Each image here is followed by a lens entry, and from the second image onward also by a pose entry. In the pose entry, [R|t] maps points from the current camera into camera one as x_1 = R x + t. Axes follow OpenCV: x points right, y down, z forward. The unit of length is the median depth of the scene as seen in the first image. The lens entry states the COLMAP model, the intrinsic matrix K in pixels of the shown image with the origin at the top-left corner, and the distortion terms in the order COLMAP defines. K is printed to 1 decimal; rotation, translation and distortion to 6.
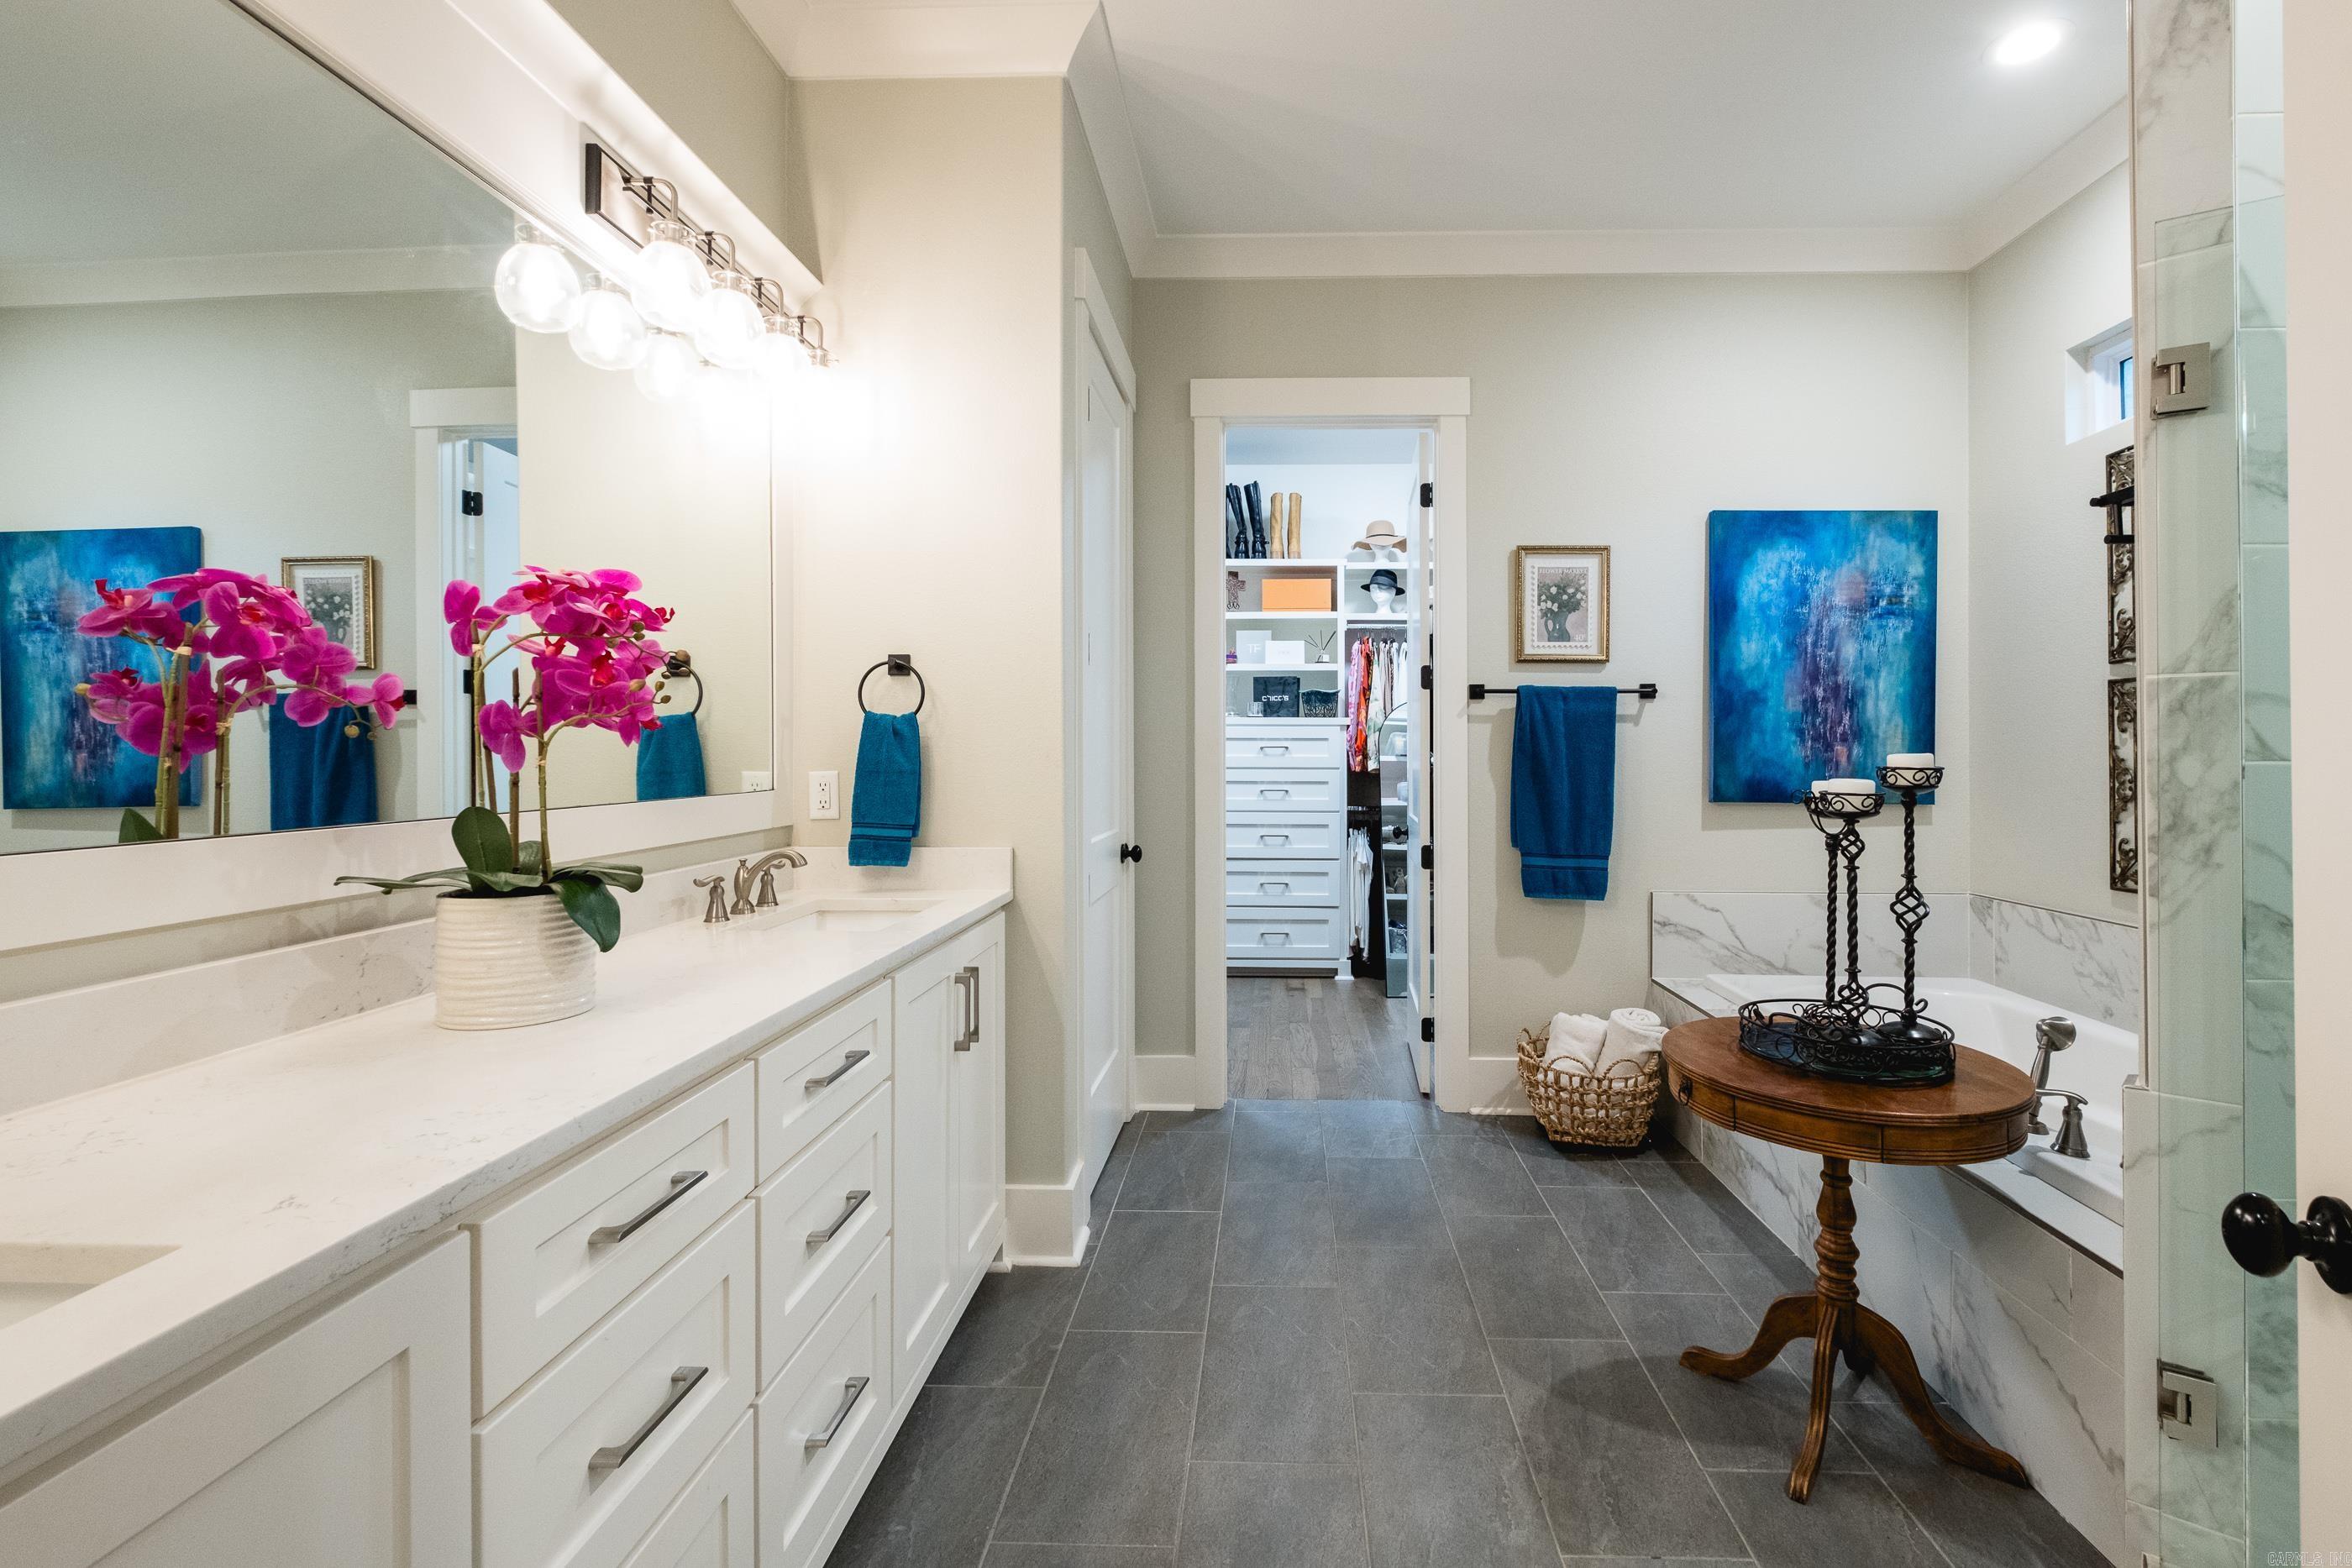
lens RADIAL K [[1017.1, 0, 1242.3], [0, 1017.1, 749.9], [0, 0, 1]] dist [0.007820, -0.004830]
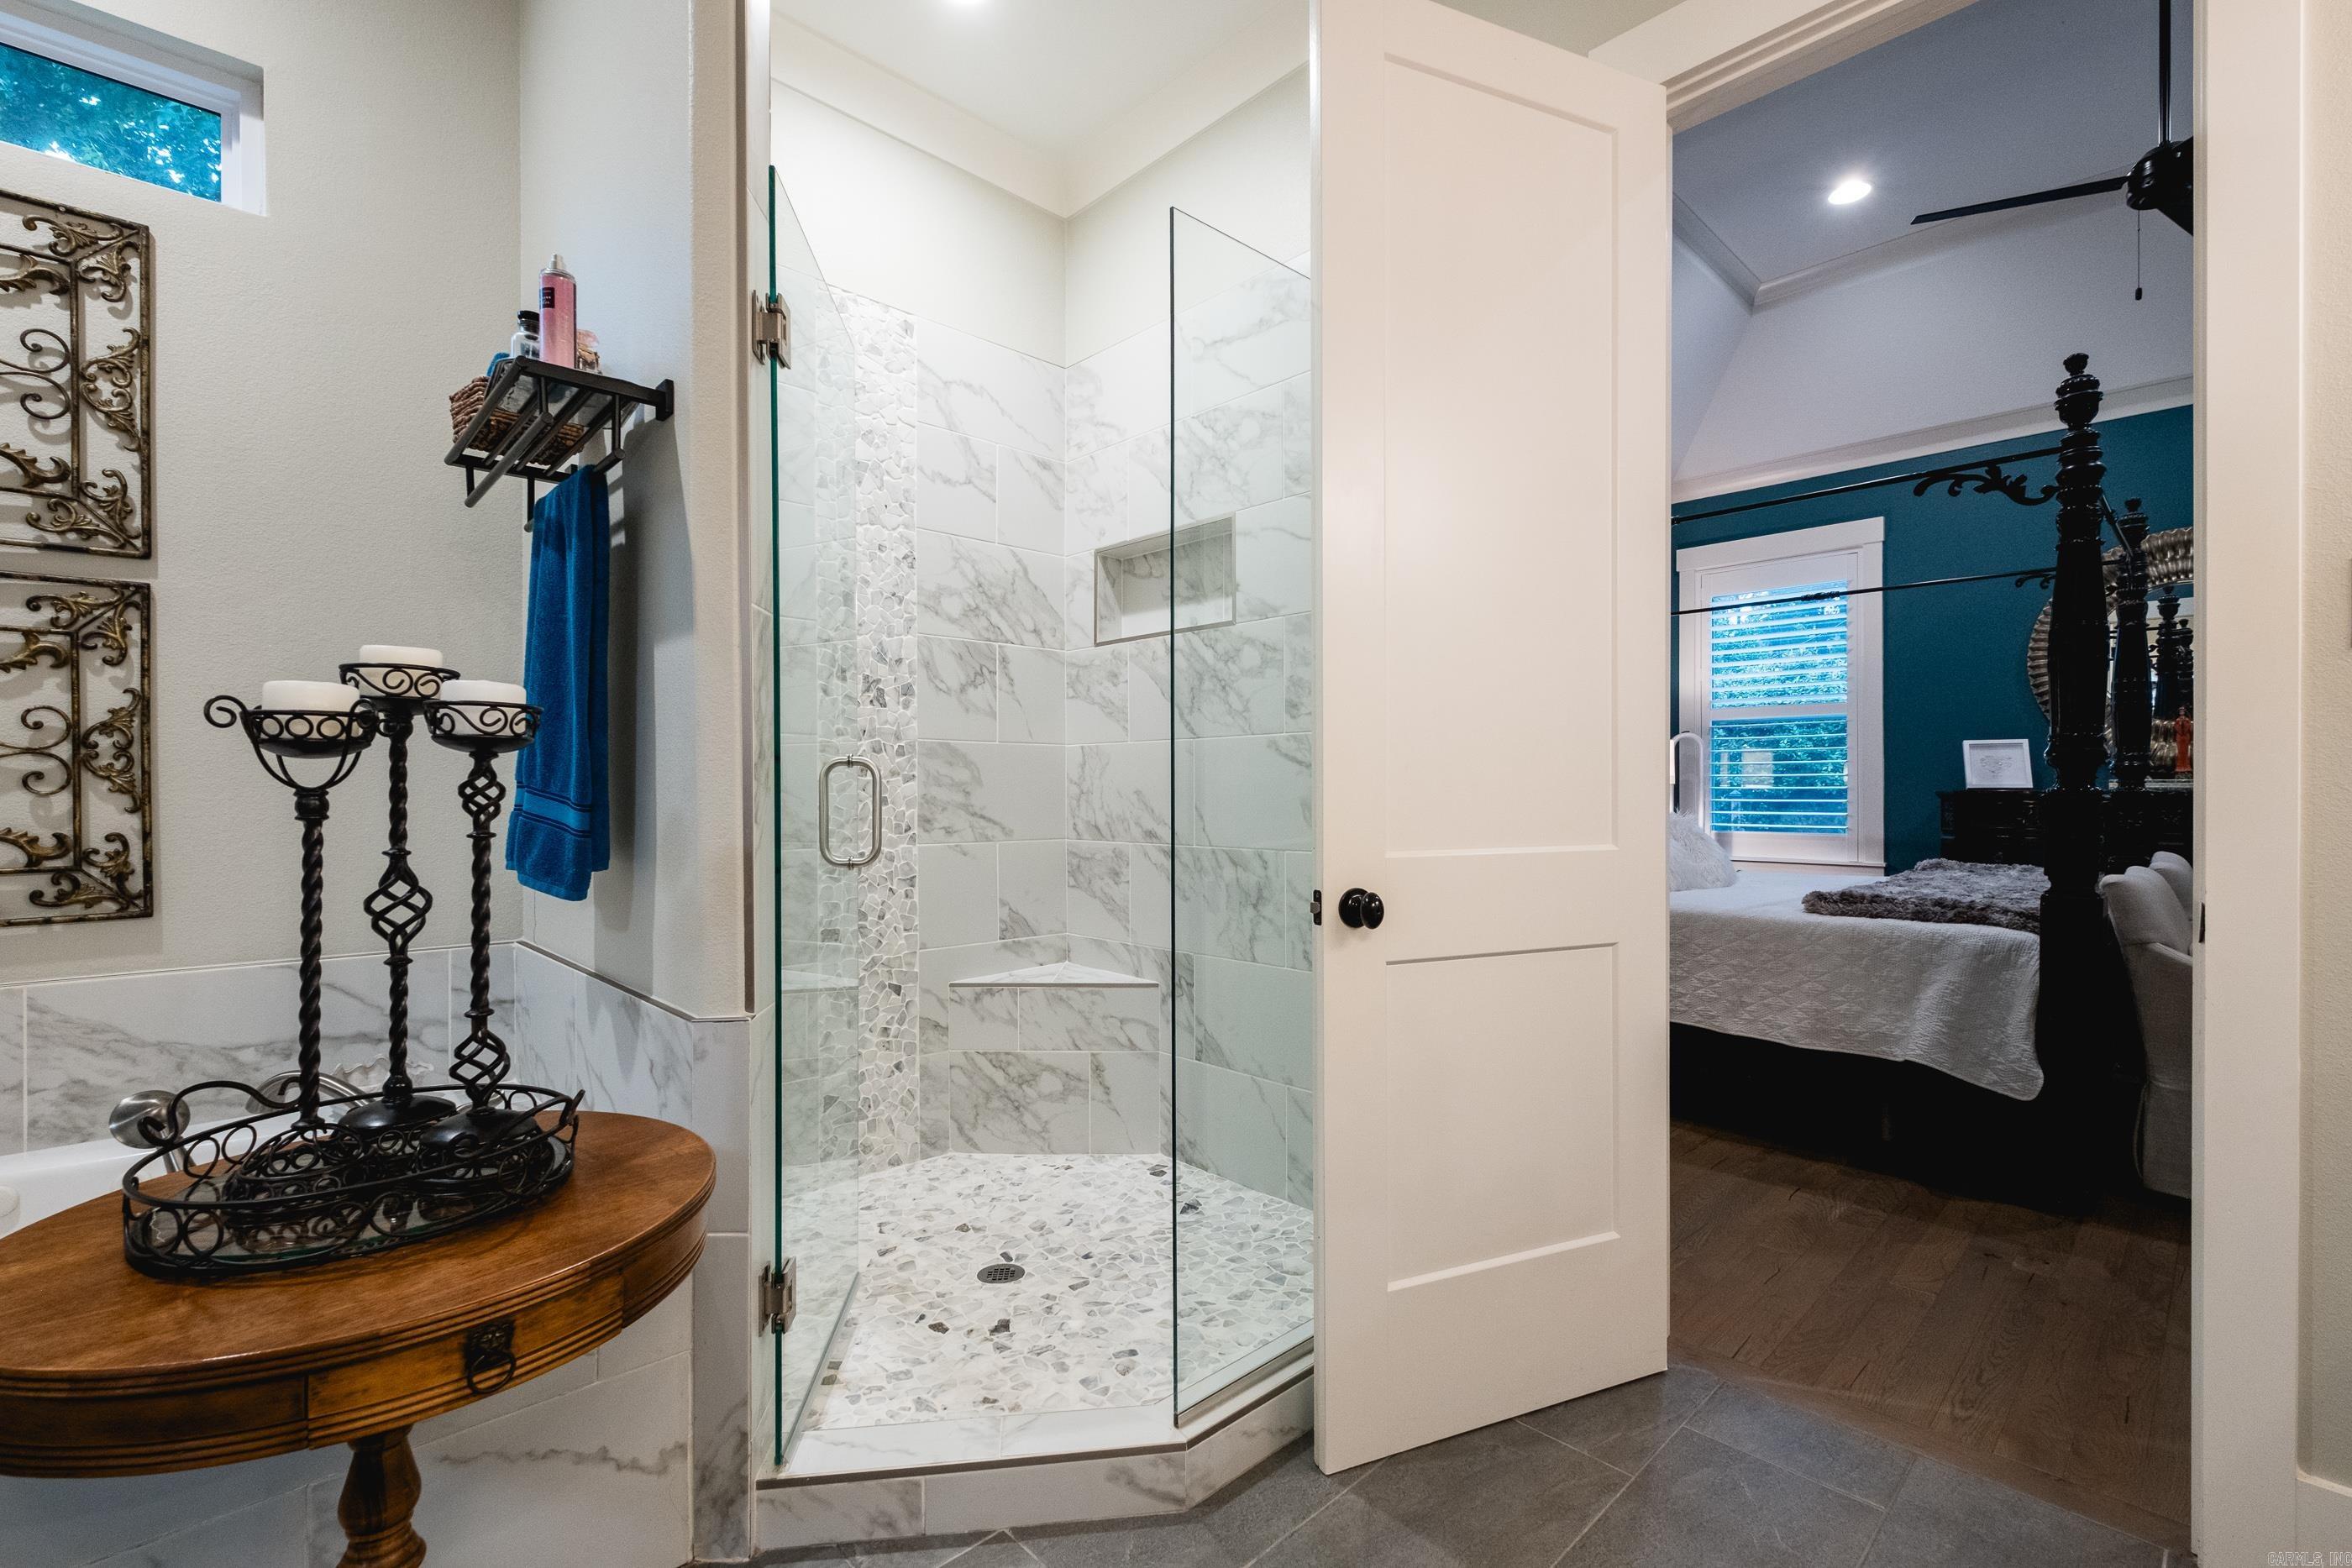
lens RADIAL K [[1017.1, 0, 1187.0], [0, 1017.1, 792.5], [0, 0, 1]] dist [0.007820, -0.004830]
pose [[-0.712708, 0.000103, 0.701460, -0.048491], [-0.000676, 0.999999, -0.000834, 0.047181], [-0.701460, -0.001069, -0.712708, 0.584760]]
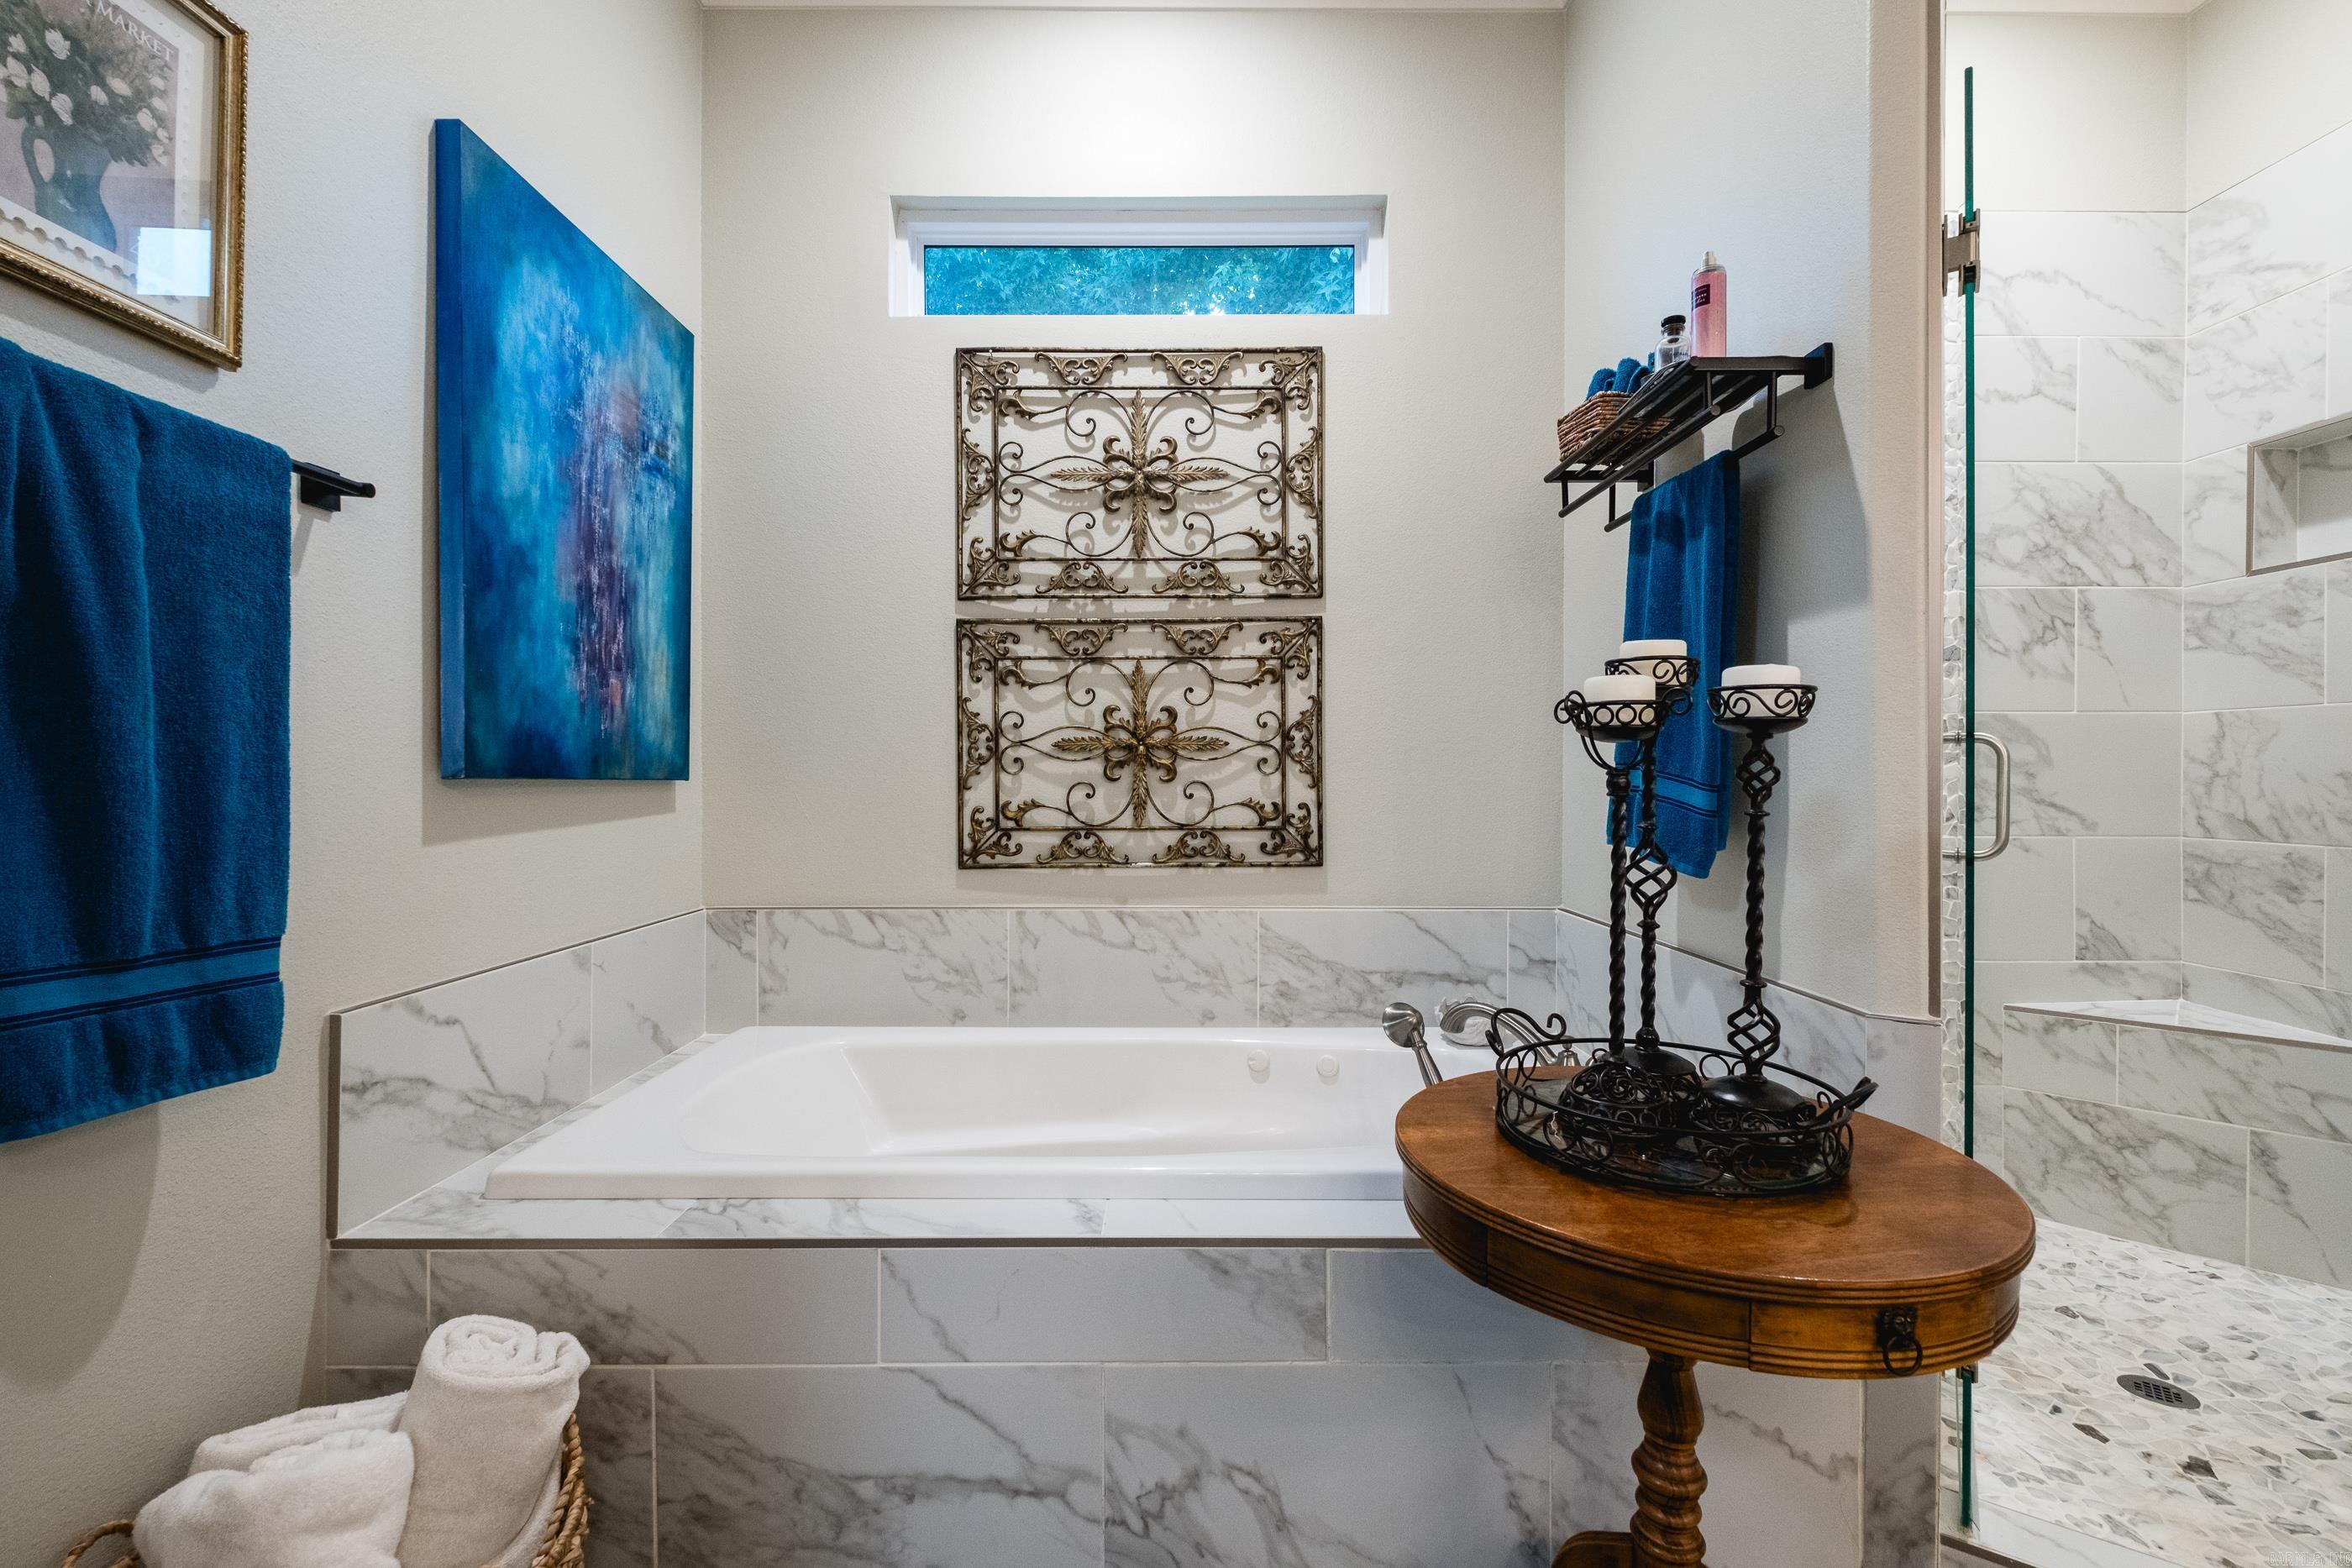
lens RADIAL K [[1017.1, 0, 1188.2], [0, 1017.1, 780.9], [0, 0, 1]] dist [0.007820, -0.004830]
pose [[-0.041733, -0.007261, 0.999102, 0.005804], [-0.004121, 0.999966, 0.007095, 0.048083], [-0.999120, -0.003821, -0.041762, 0.705327]]
